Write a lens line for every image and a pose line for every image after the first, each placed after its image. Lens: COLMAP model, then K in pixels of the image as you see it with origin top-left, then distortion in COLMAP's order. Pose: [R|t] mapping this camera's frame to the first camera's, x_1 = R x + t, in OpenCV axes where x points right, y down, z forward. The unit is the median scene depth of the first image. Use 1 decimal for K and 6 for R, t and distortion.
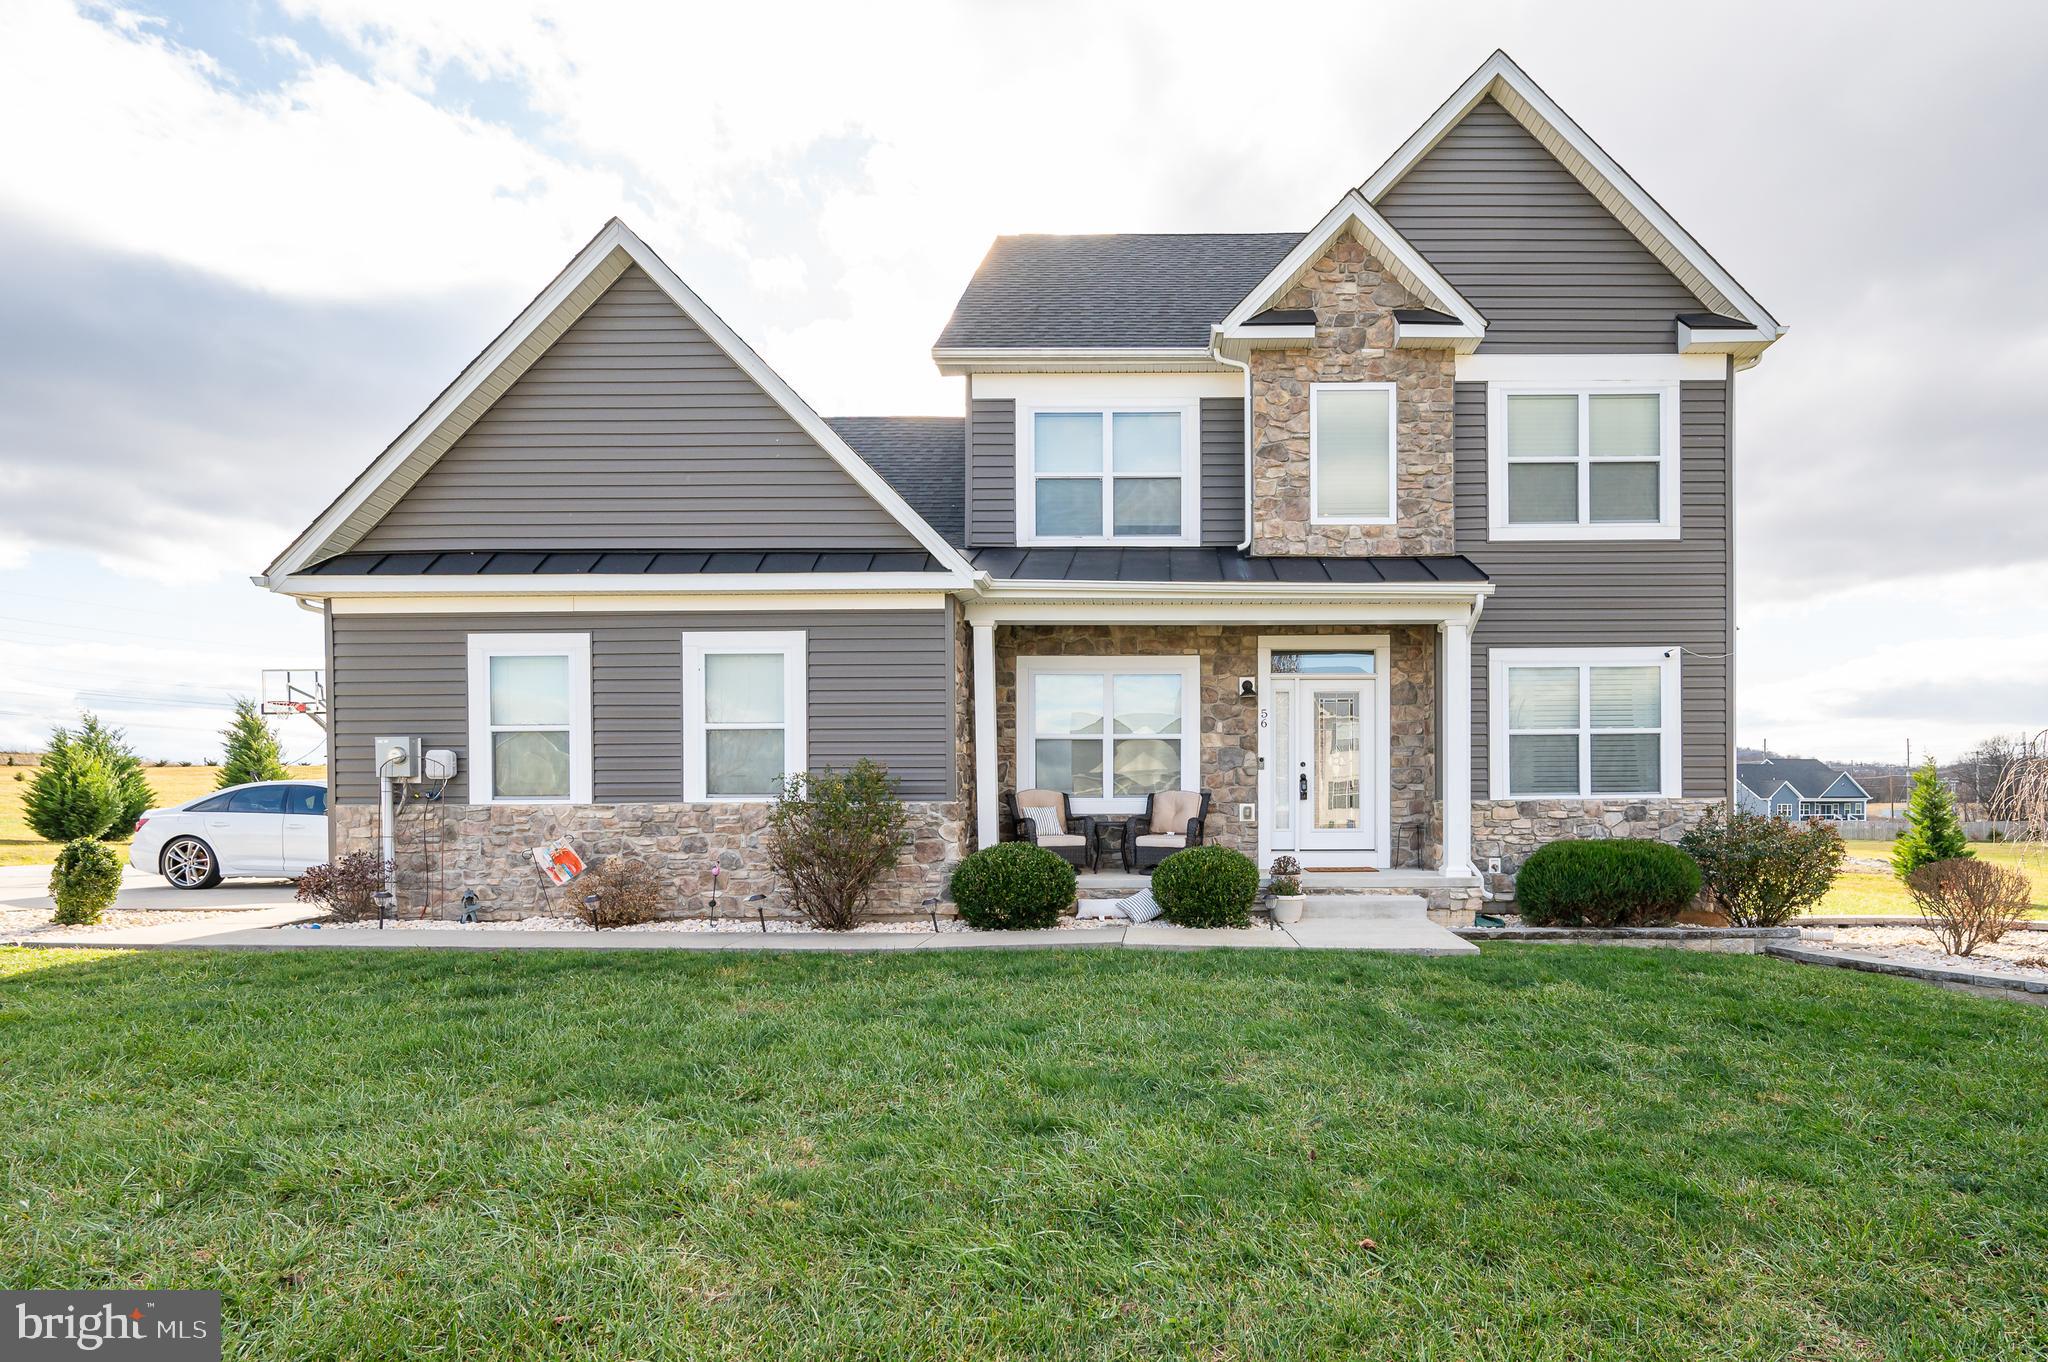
lens RADIAL K [[950.0, 0, 1164.1], [0, 950.0, 809.5], [0, 0, 1]] dist [-0.002434, -0.000230]
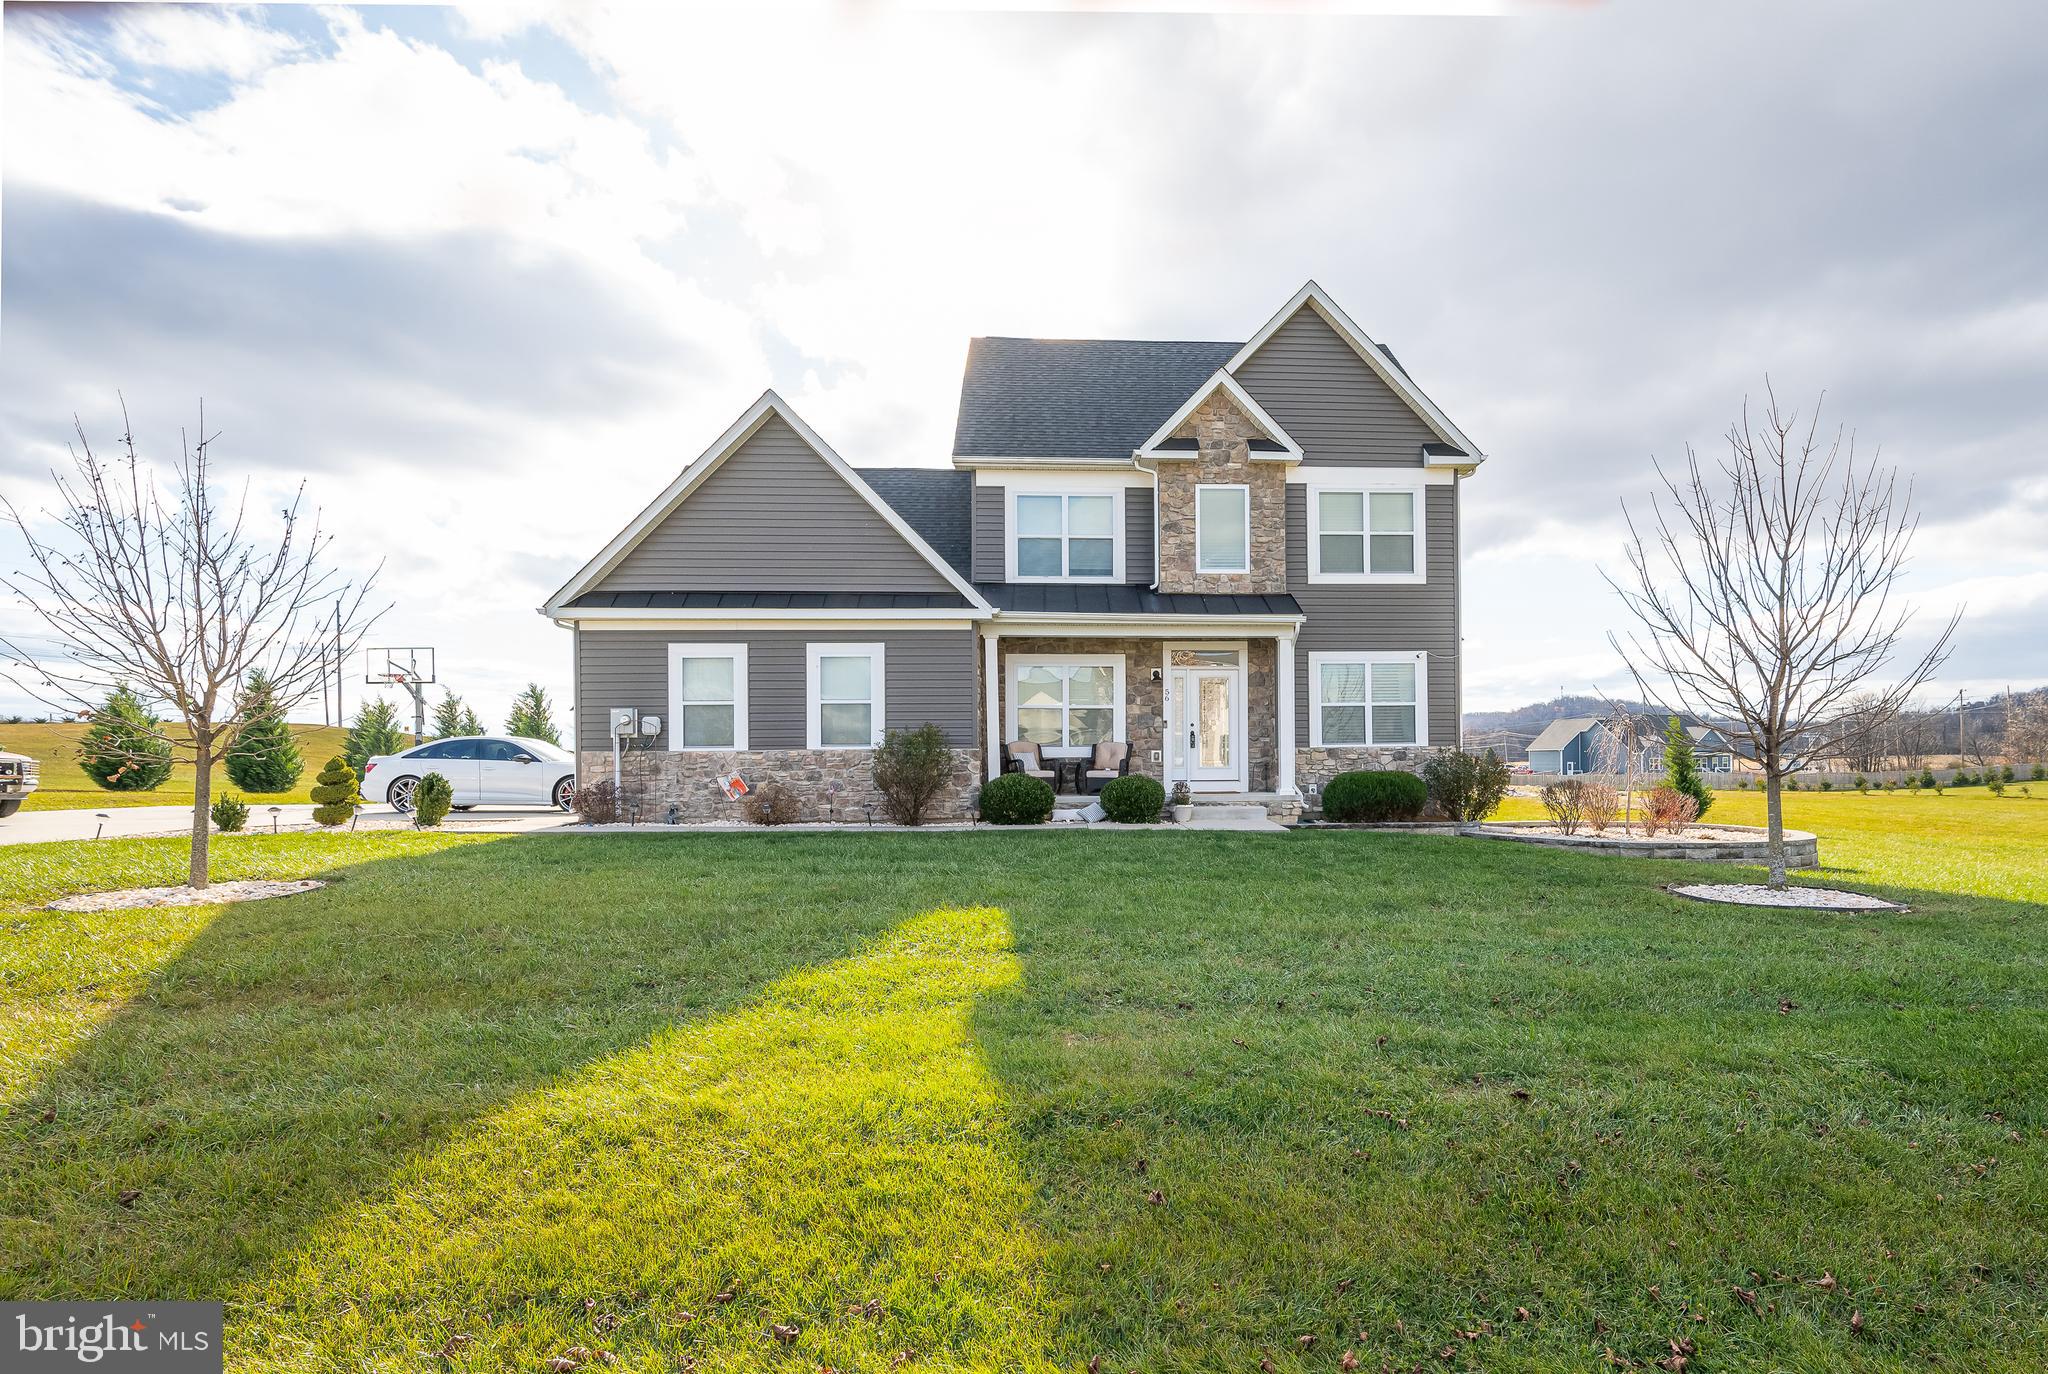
lens RADIAL K [[932.3, 0, 1128.6], [0, 932.3, 754.7], [0, 0, 1]] dist [0.000784, -0.000017]
pose [[0.997532, -0.002722, 0.070155, -0.067435], [0.003452, 0.999941, -0.010284, 0.017146], [-0.070123, 0.010501, 0.997483, -0.536351]]
